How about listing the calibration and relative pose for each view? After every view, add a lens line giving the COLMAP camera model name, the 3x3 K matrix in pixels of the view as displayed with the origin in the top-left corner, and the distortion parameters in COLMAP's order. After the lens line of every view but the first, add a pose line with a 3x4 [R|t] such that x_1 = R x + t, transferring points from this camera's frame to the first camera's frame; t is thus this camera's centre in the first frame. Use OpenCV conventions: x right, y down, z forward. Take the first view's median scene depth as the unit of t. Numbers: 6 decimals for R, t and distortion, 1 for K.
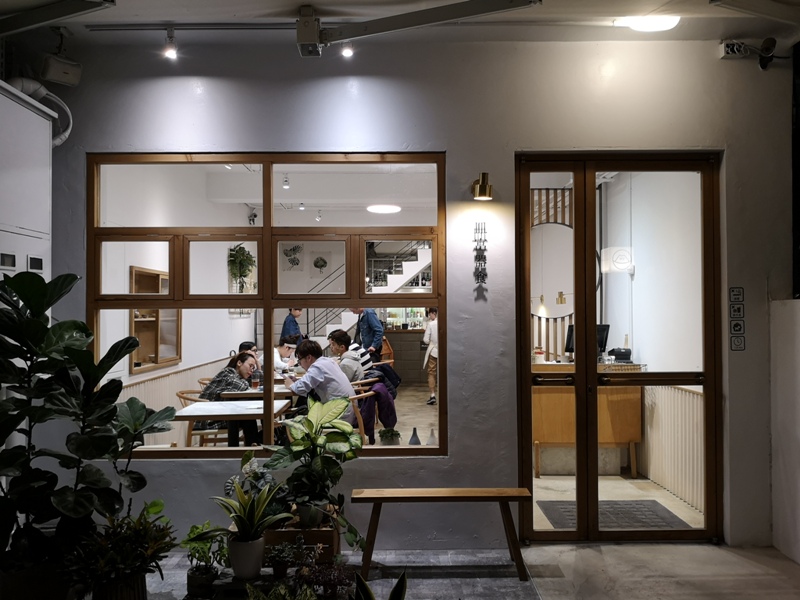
lens RADIAL K [[613.8, 0, 400.0], [0, 613.8, 300.0], [0, 0, 1]] dist [0.070244, -0.090040]
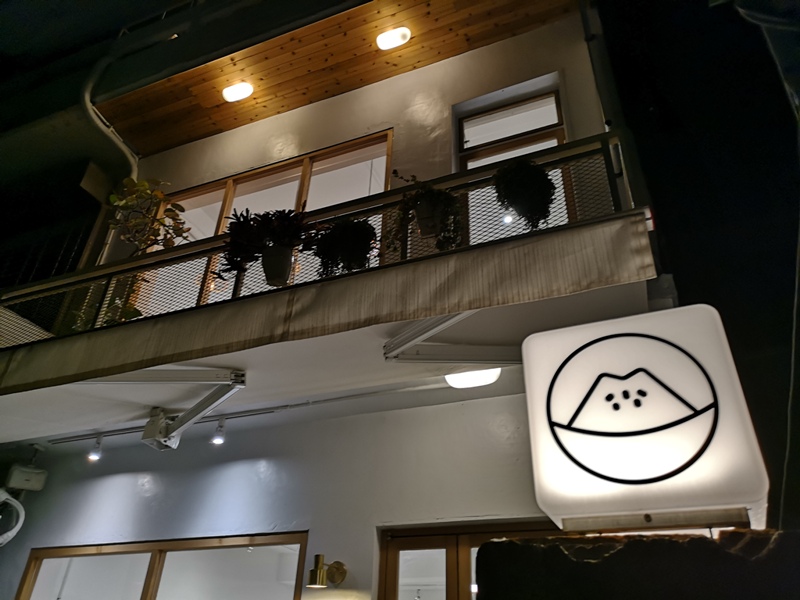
lens RADIAL K [[613.8, 0, 400.0], [0, 613.8, 300.0], [0, 0, 1]] dist [0.070244, -0.090040]
pose [[0.927050, -0.171070, -0.333637, 0.566867], [-0.036741, 0.844114, -0.534903, -0.039615], [0.373134, 0.508140, 0.776251, 0.149833]]
